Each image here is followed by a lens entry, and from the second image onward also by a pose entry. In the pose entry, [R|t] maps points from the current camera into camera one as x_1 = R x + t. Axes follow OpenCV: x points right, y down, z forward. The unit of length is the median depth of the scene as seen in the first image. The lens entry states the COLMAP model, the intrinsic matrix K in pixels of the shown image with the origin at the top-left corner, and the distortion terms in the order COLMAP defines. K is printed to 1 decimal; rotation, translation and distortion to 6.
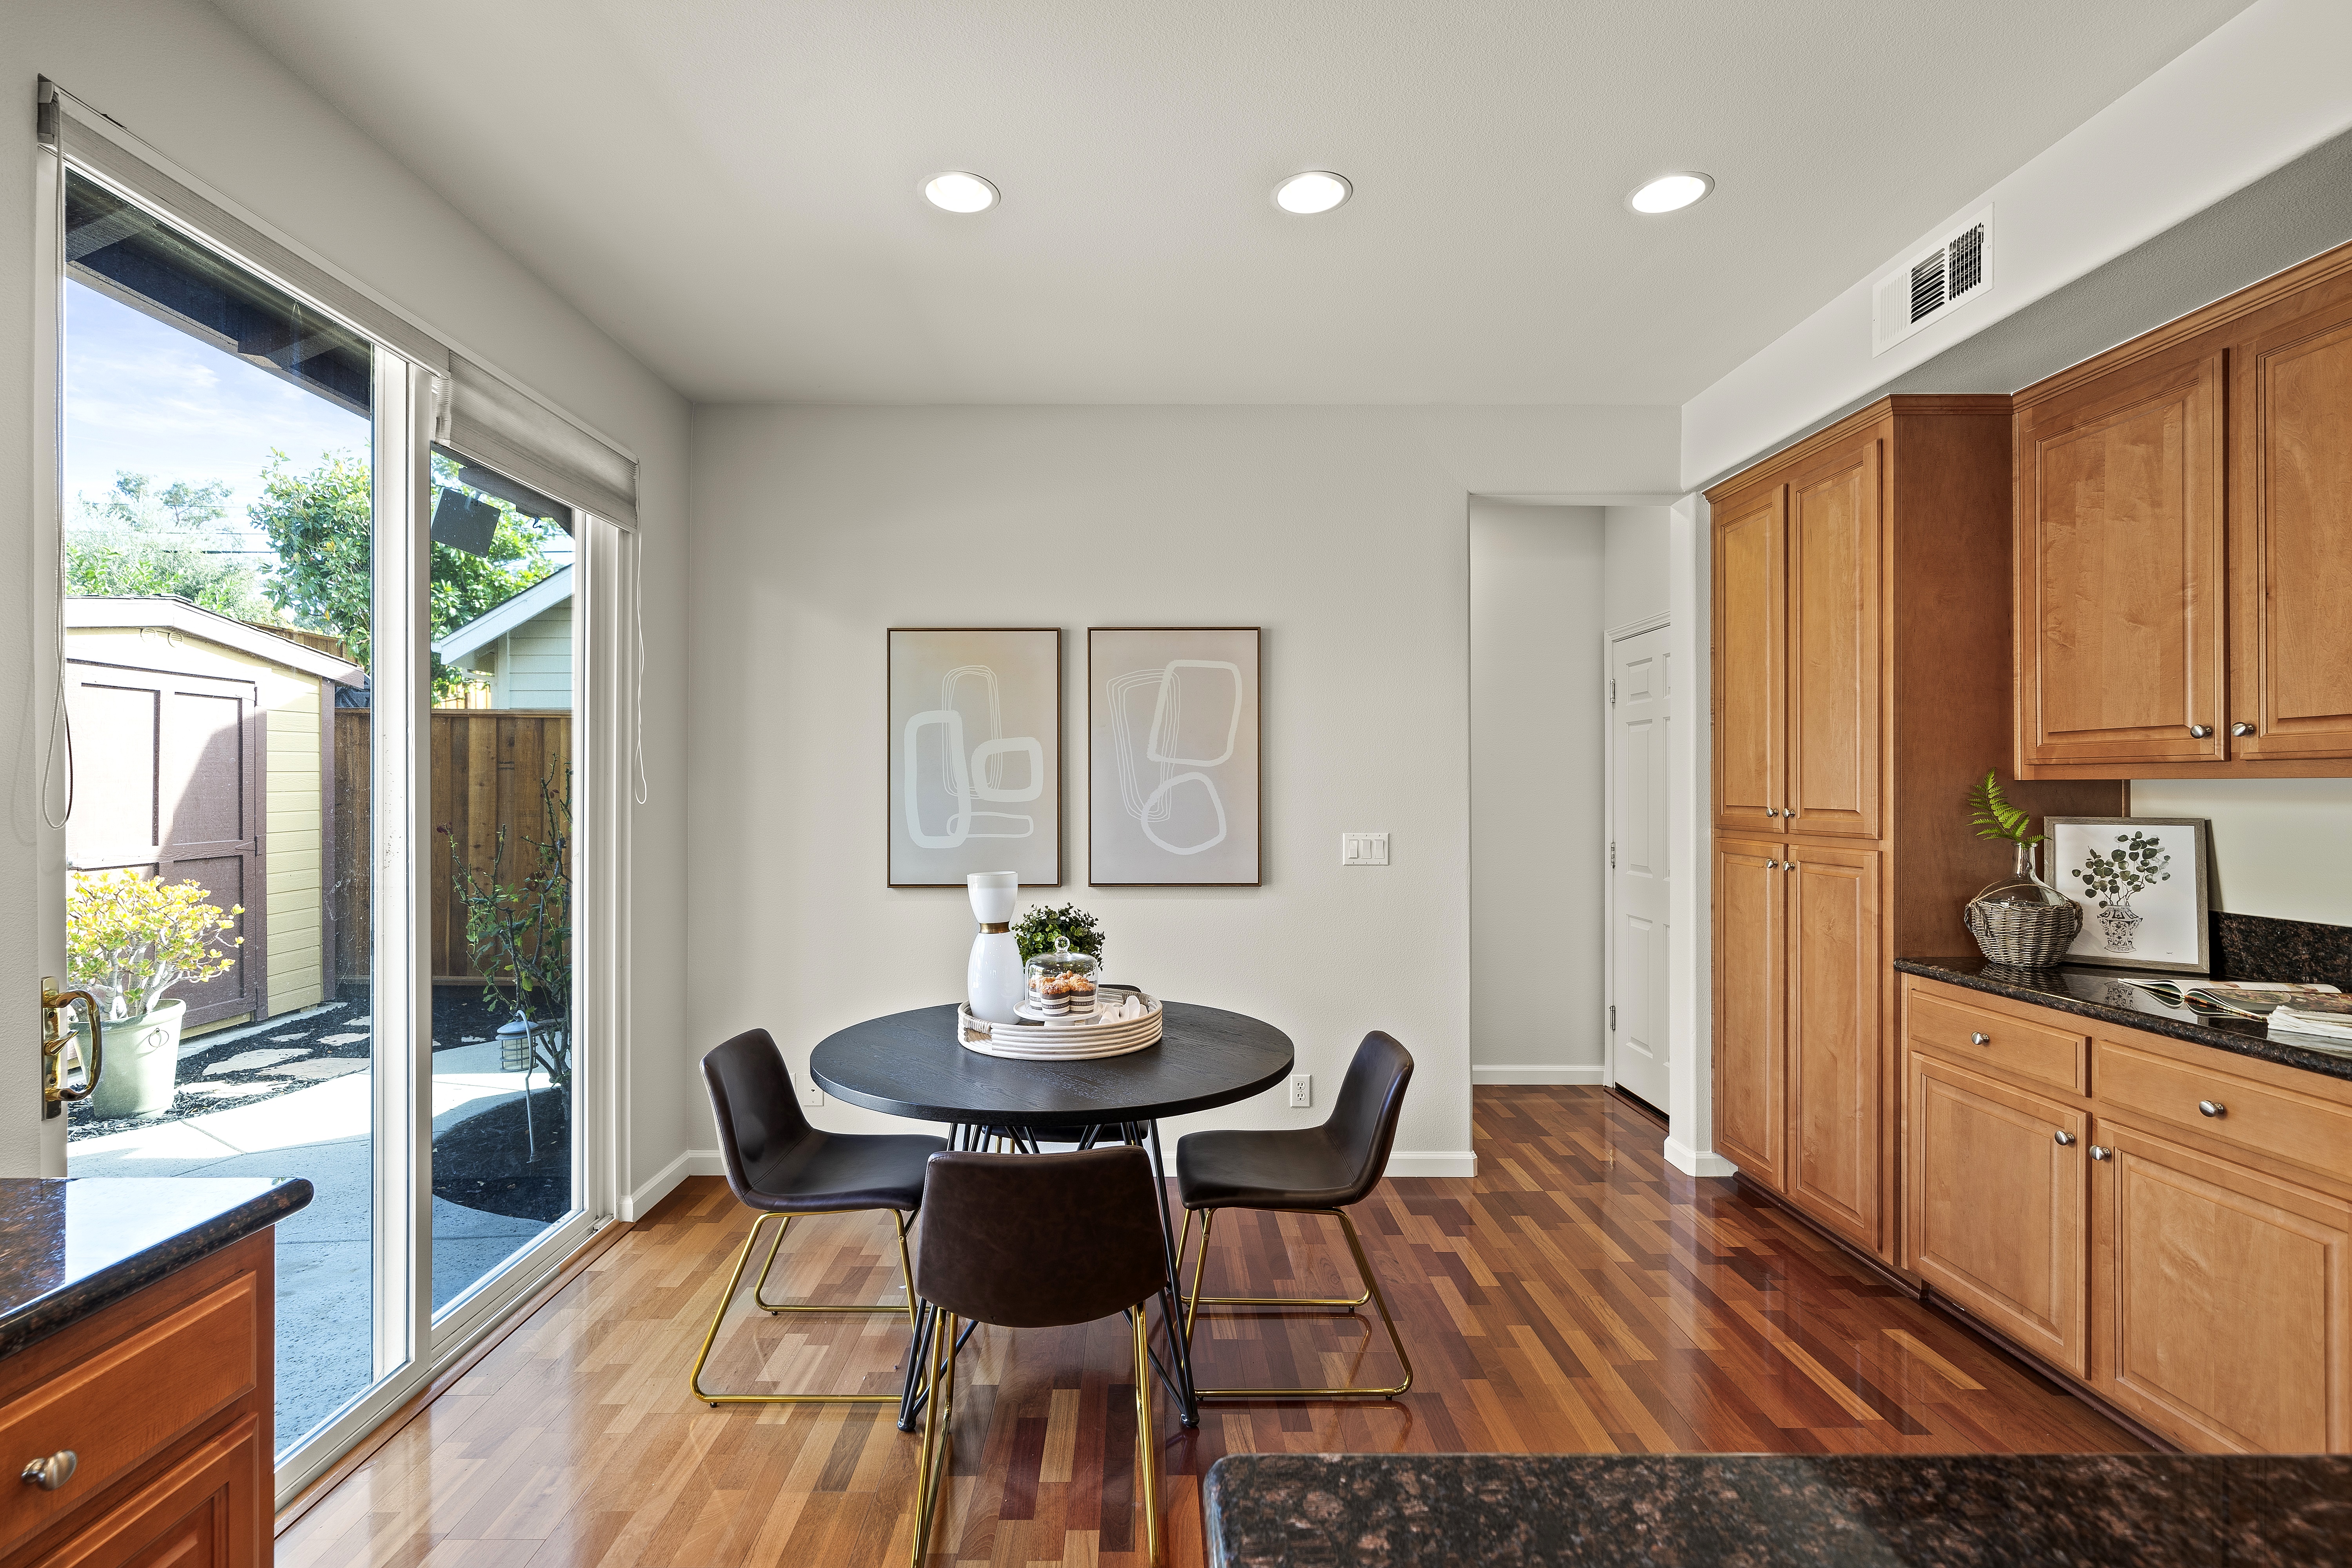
lens RADIAL K [[1055.1, 0, 1136.6], [0, 1055.1, 784.6], [0, 0, 1]] dist [0.000898, -0.000336]
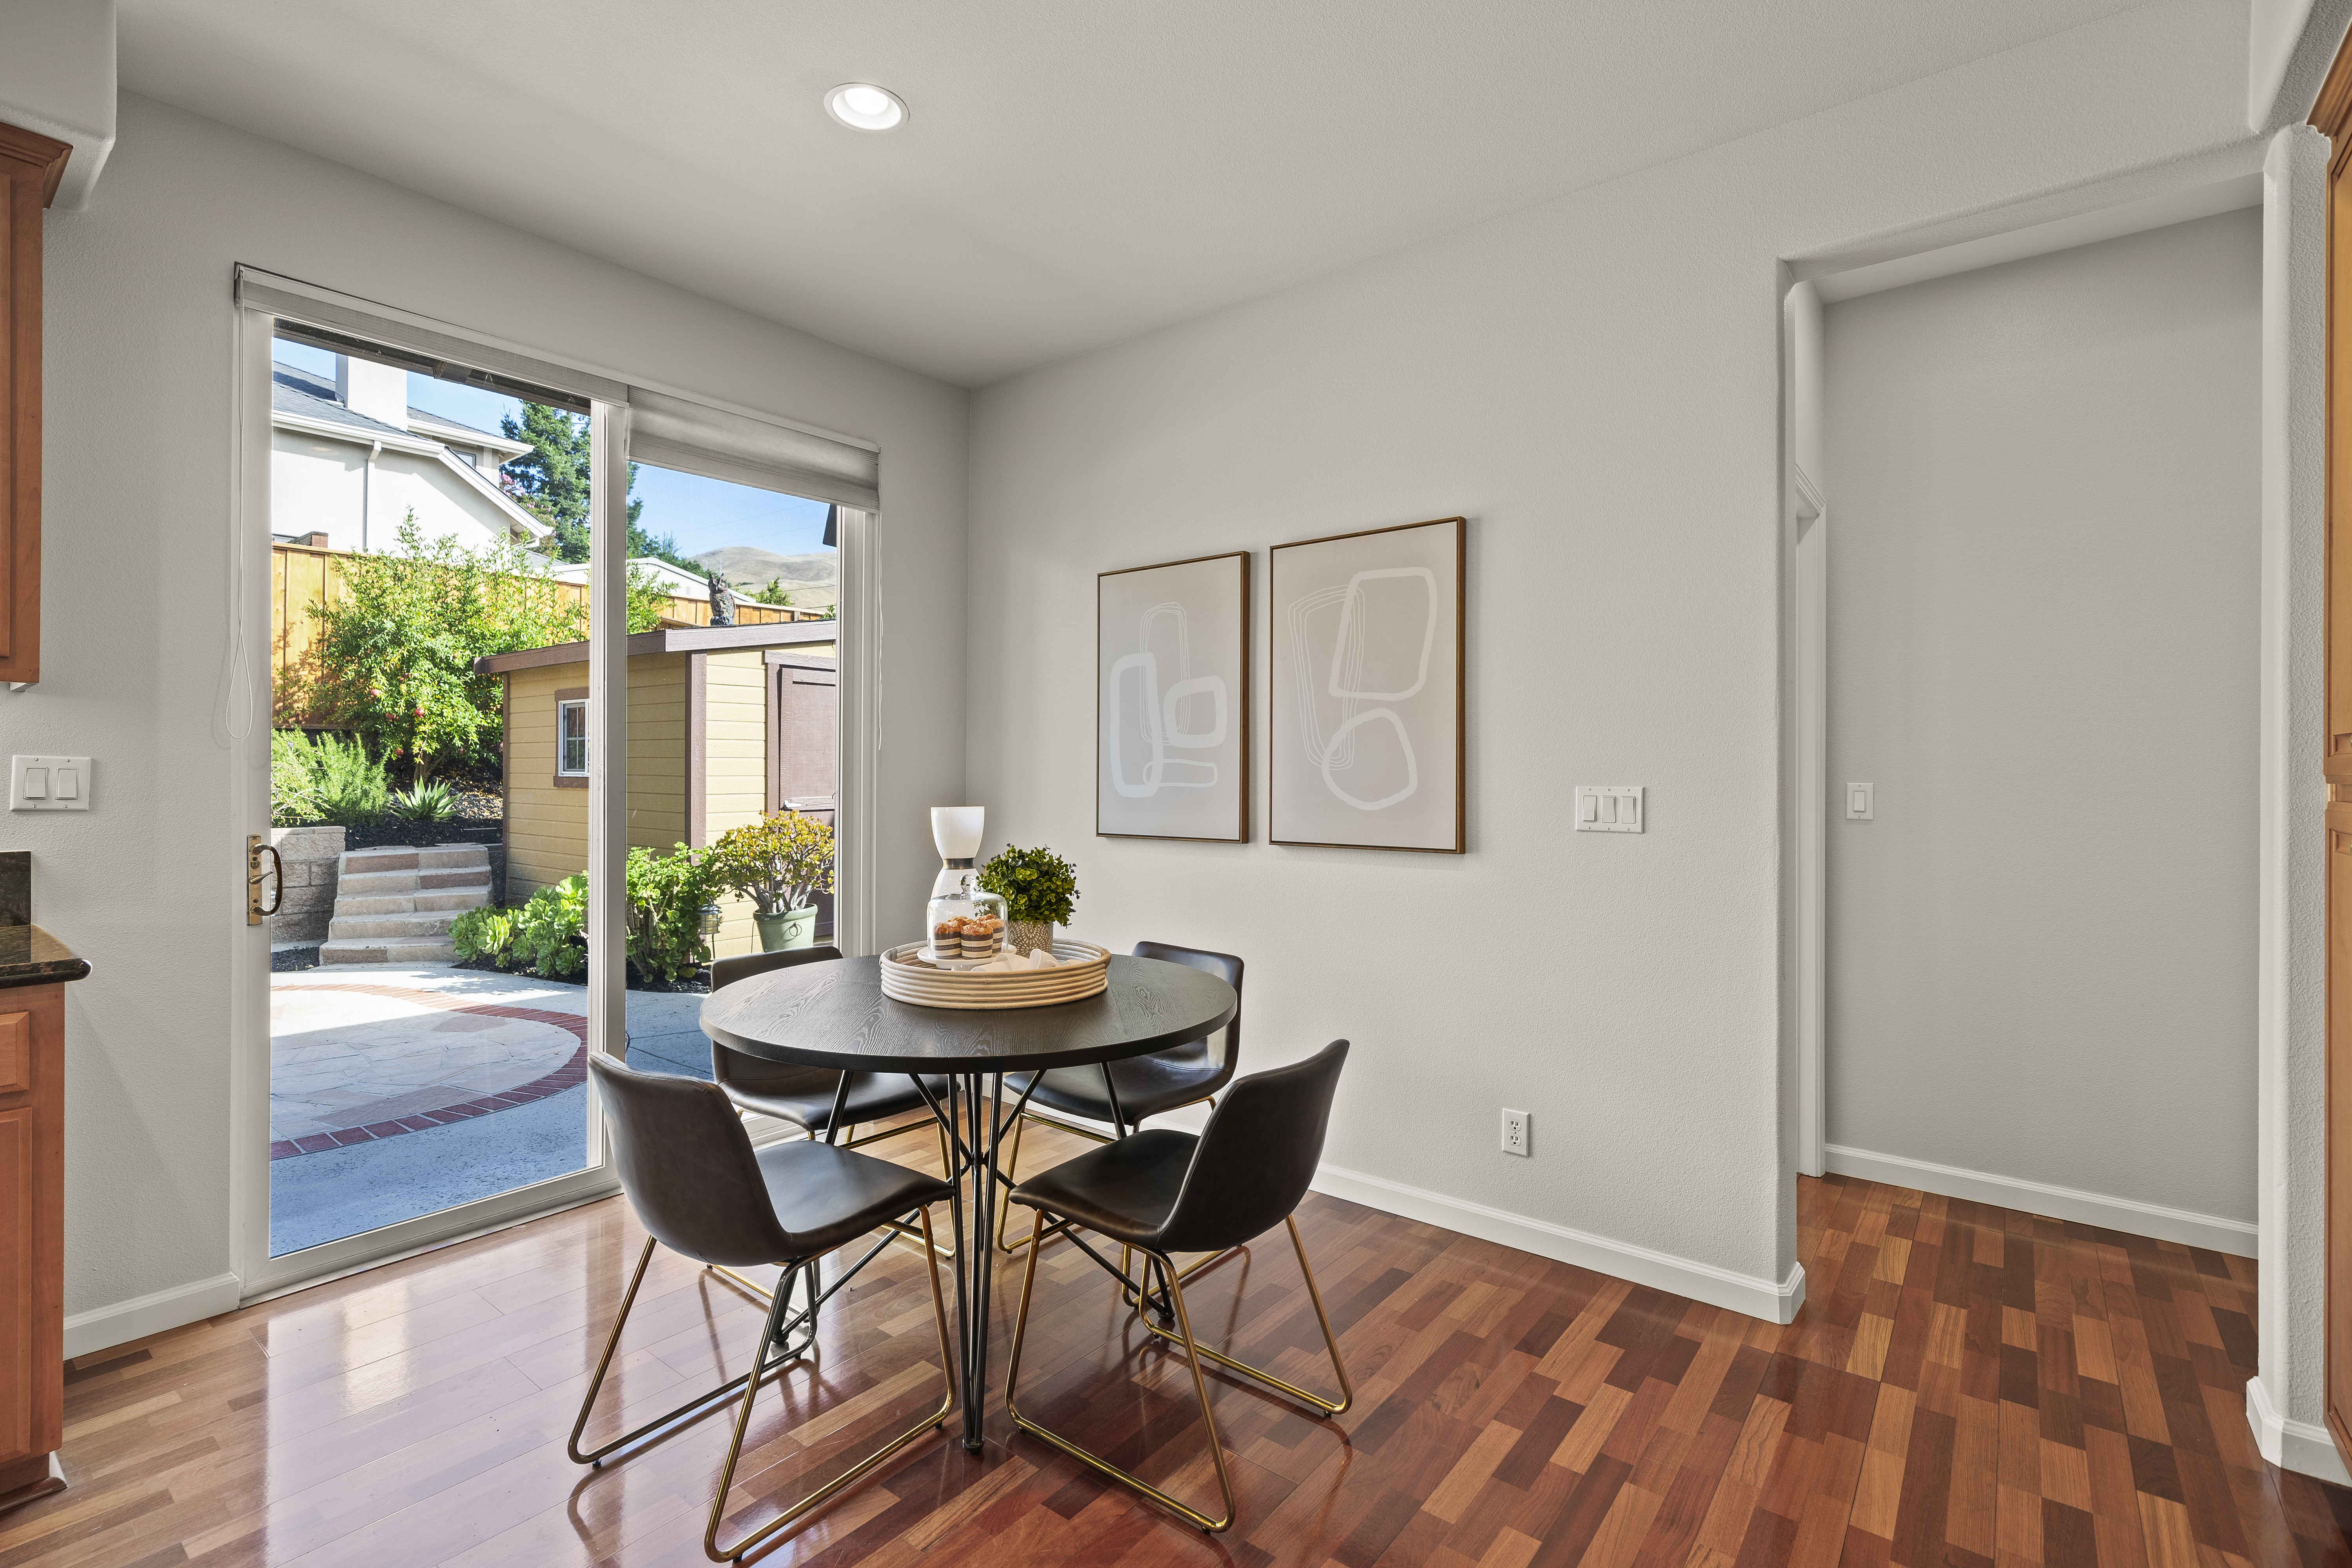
lens RADIAL K [[1061.7, 0, 1175.4], [0, 1061.7, 772.9], [0, 0, 1]] dist [-0.001515, -0.001140]
pose [[0.778516, 0.001939, -0.627622, 0.477320], [-0.002602, 0.999997, -0.000137, 0.041072], [0.627620, 0.001740, 0.778518, 0.291370]]
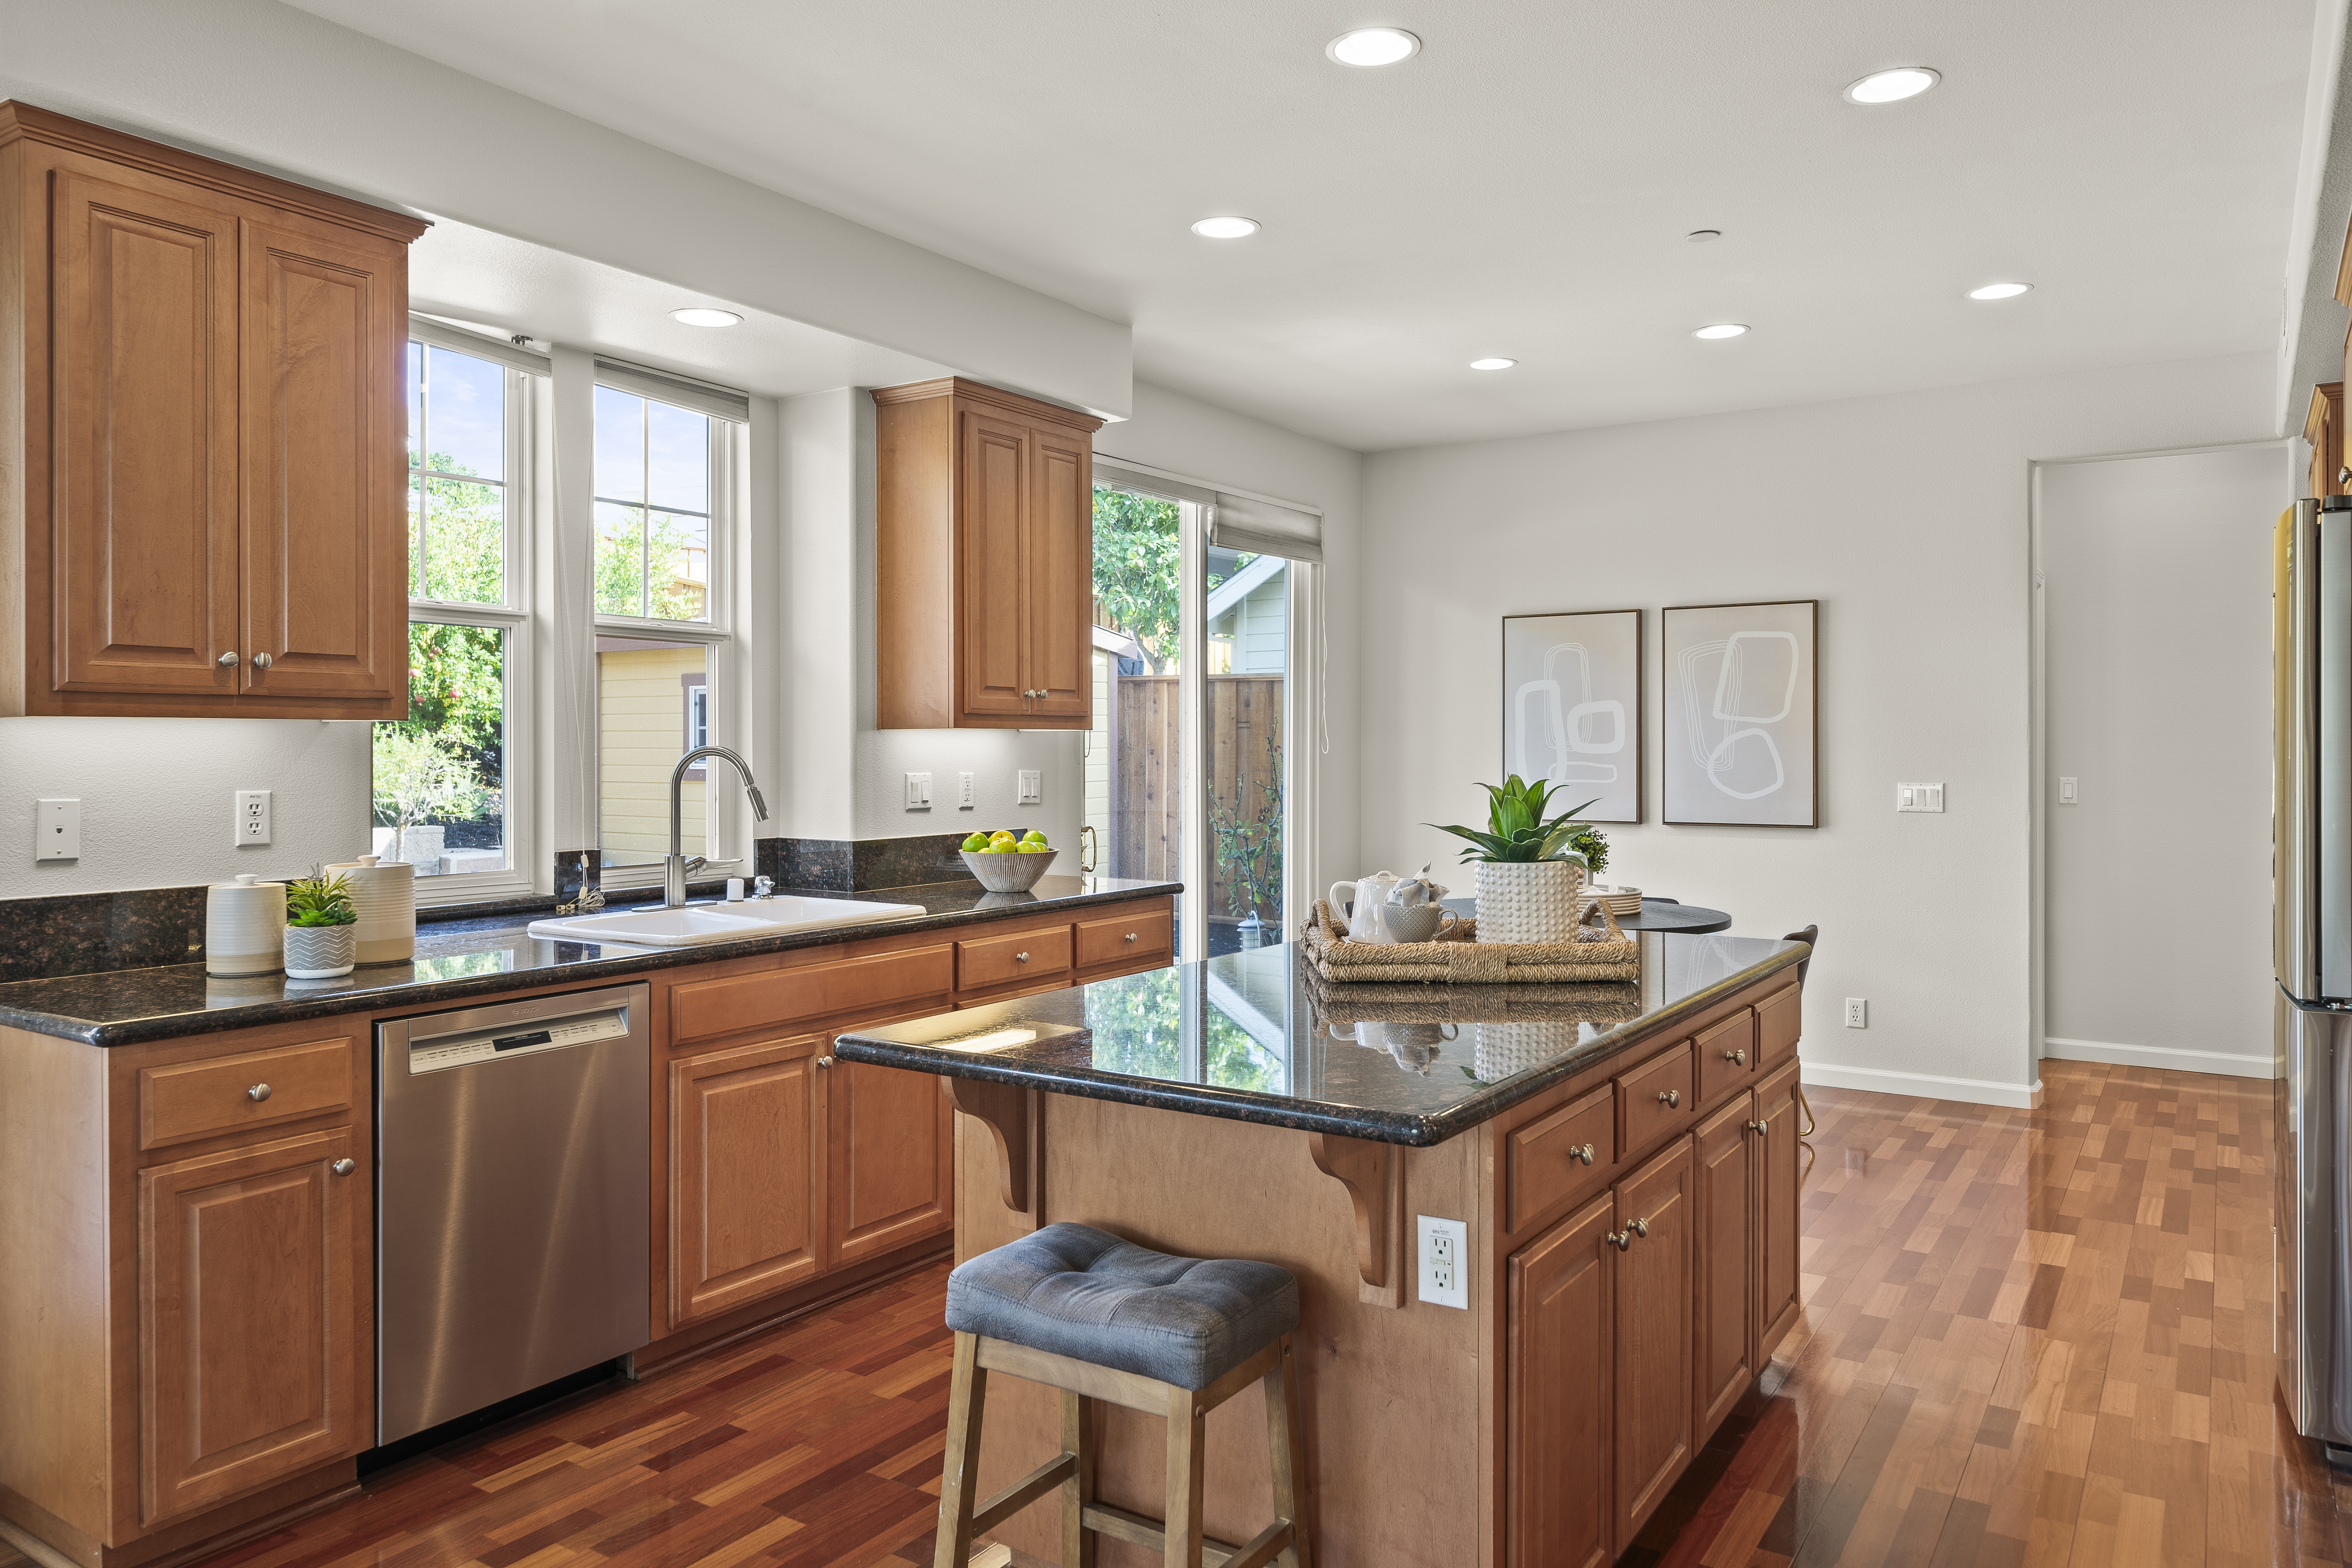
lens RADIAL K [[1635.8, 0, 1172.3], [0, 1635.8, 751.5], [0, 0, 1]] dist [0.003108, 0.001310]
pose [[0.835378, 0.000790, -0.549676, 0.548517], [0.000985, 0.999995, 0.002933, 0.008592], [0.549676, -0.002992, 0.835373, -0.919234]]
